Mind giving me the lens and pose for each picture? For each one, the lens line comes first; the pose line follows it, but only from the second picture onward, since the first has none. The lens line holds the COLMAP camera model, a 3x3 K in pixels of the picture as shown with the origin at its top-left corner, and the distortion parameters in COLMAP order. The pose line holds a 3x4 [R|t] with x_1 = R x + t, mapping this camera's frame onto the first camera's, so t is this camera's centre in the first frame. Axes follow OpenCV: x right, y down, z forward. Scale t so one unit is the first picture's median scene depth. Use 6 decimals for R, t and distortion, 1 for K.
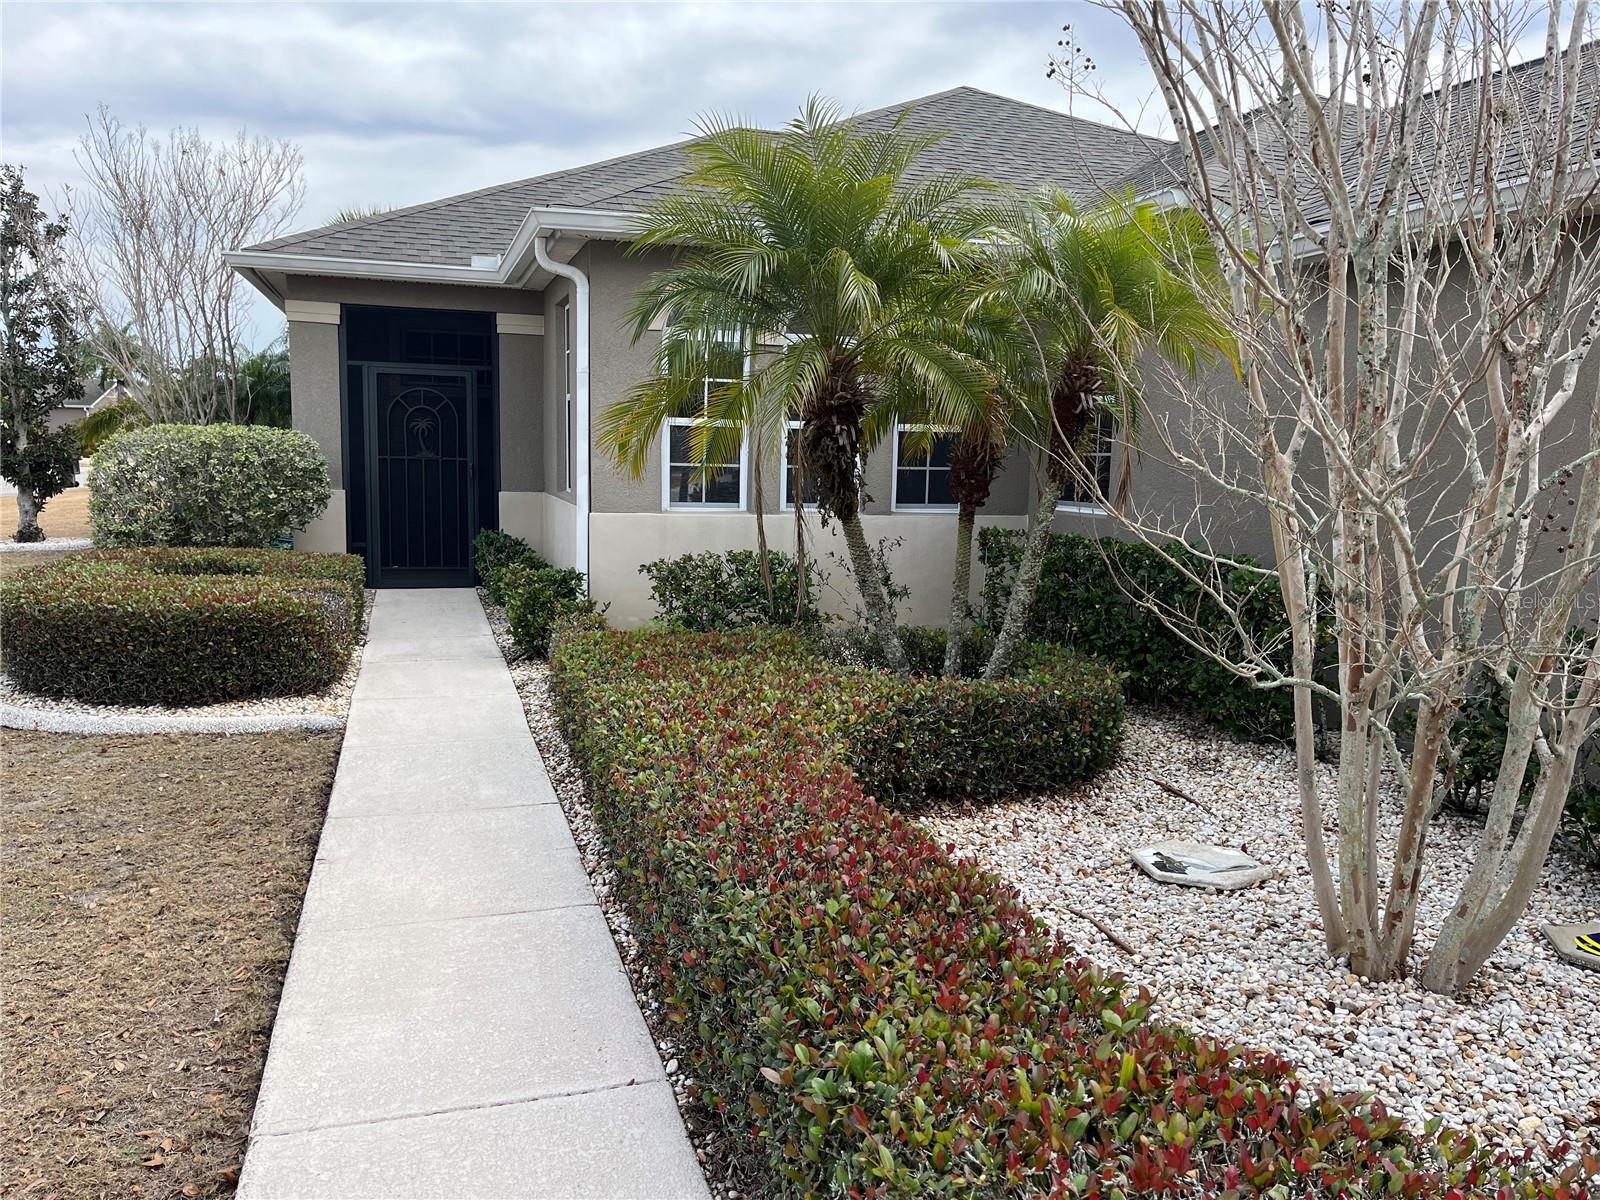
lens RADIAL K [[1221.8, 0, 805.4], [0, 1221.8, 605.1], [0, 0, 1]] dist [0.101020, -0.246326]
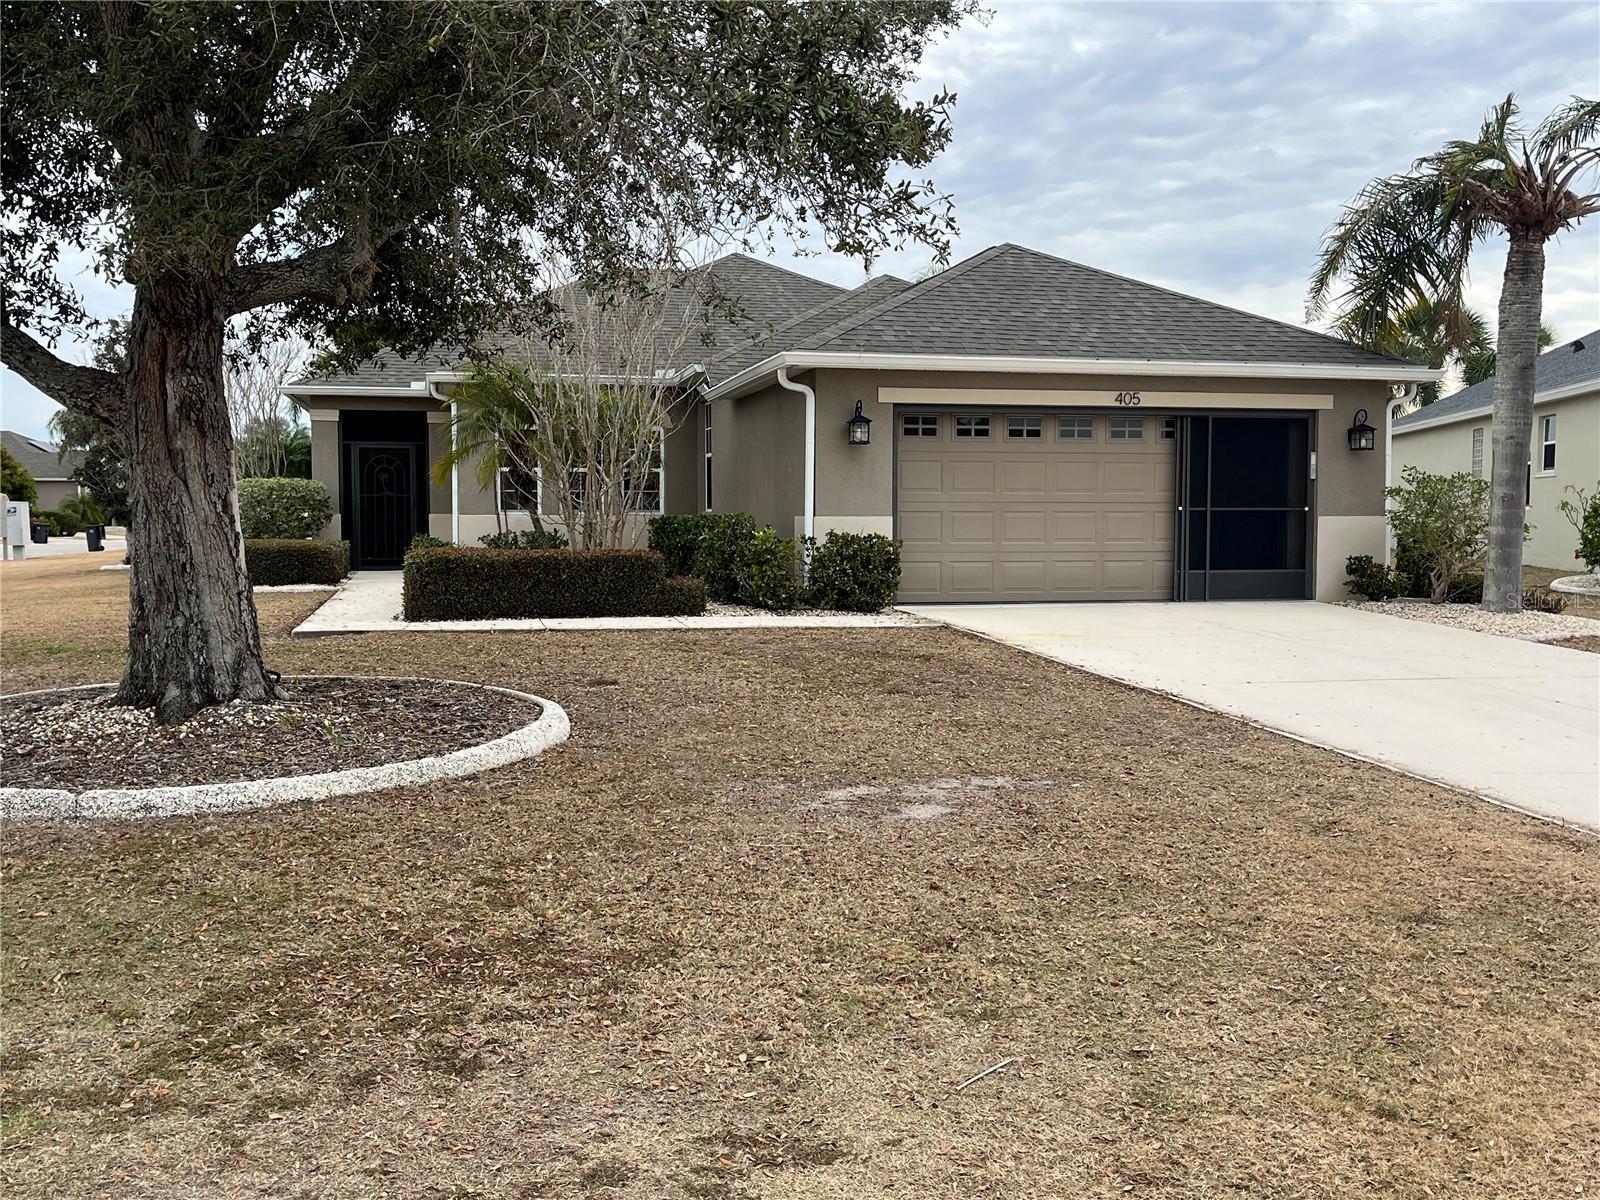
lens RADIAL K [[1540.8, 0, 800.0], [0, 1540.8, 600.0], [0, 0, 1]] dist [0.003121, 0.001405]
pose [[0.997409, -0.019635, -0.069211, 0.443978], [0.014593, 0.997253, -0.072616, 0.204546], [0.070446, 0.071417, 0.994956, -1.170268]]
